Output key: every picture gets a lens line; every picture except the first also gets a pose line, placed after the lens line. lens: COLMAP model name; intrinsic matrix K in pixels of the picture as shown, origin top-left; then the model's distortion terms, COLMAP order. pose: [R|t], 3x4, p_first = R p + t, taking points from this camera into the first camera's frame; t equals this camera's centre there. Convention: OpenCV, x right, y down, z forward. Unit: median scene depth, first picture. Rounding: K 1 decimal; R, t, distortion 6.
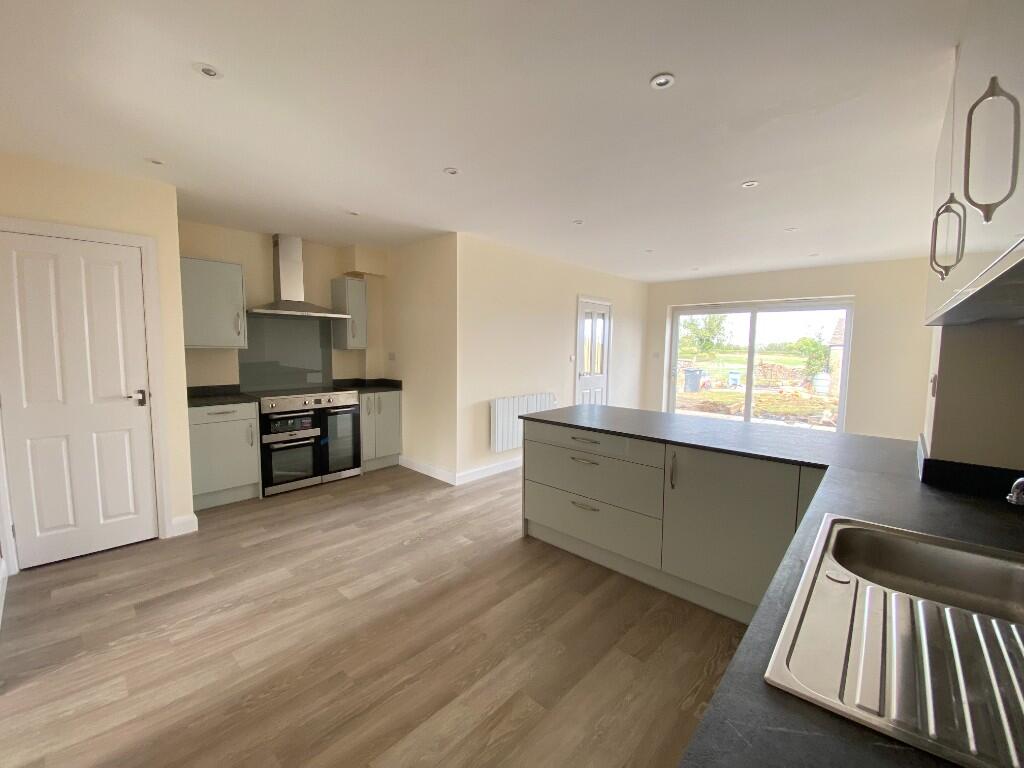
lens RADIAL K [[414.5, 0, 507.4], [0, 414.5, 381.3], [0, 0, 1]] dist [0.039937, -0.028926]
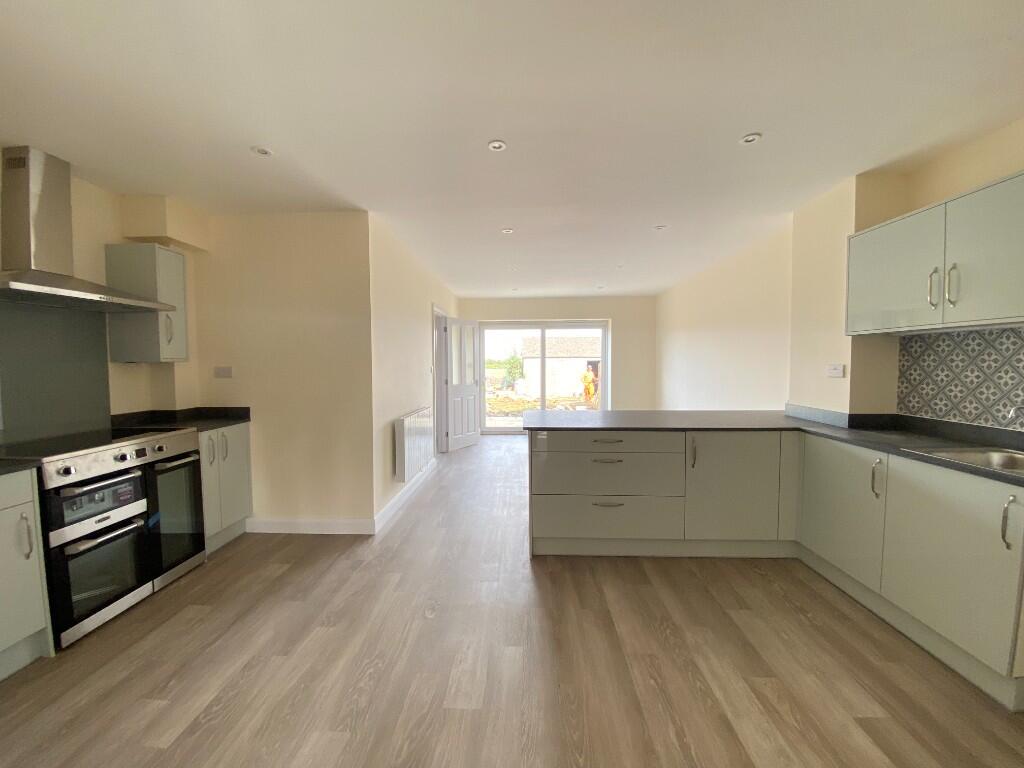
lens RADIAL K [[414.5, 0, 507.4], [0, 414.5, 381.3], [0, 0, 1]] dist [0.039937, -0.028926]
pose [[0.757265, -0.043757, 0.651641, -0.509180], [0.067567, 0.997648, -0.011527, -0.009536], [-0.649604, 0.052759, 0.758440, 0.268831]]
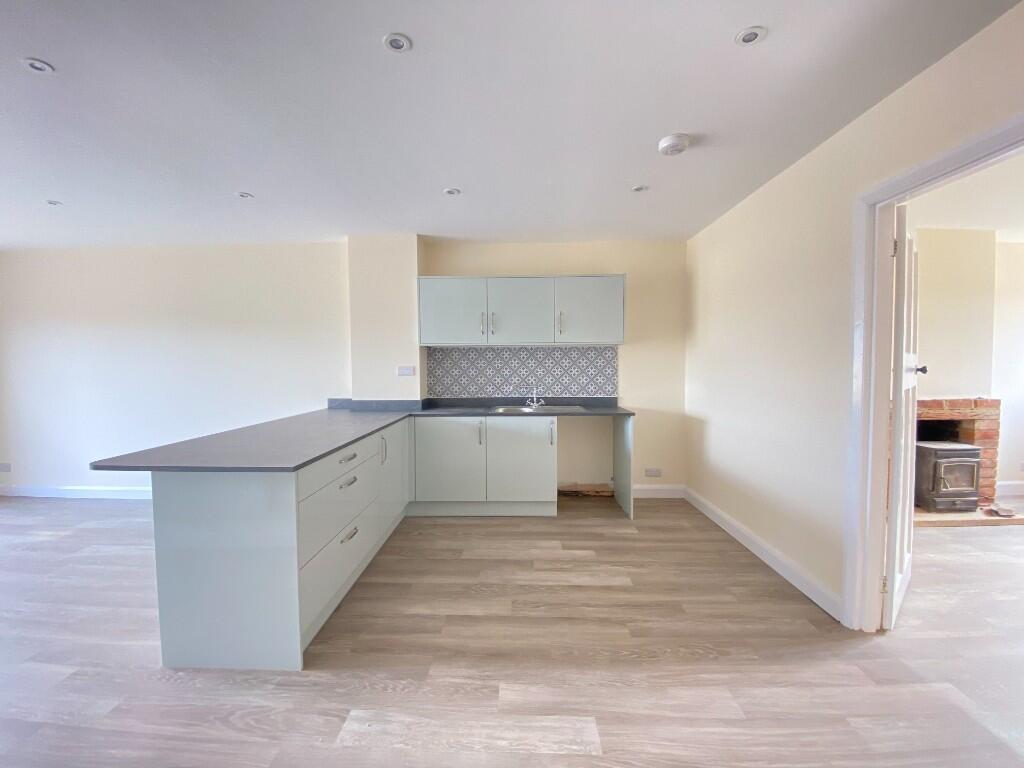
lens RADIAL K [[414.5, 0, 507.4], [0, 414.5, 381.3], [0, 0, 1]] dist [0.039937, -0.028926]
pose [[-0.655034, -0.034877, 0.754794, -0.508796], [0.065290, 0.992585, 0.102526, -0.062656], [-0.752774, 0.116438, -0.647900, 0.968335]]
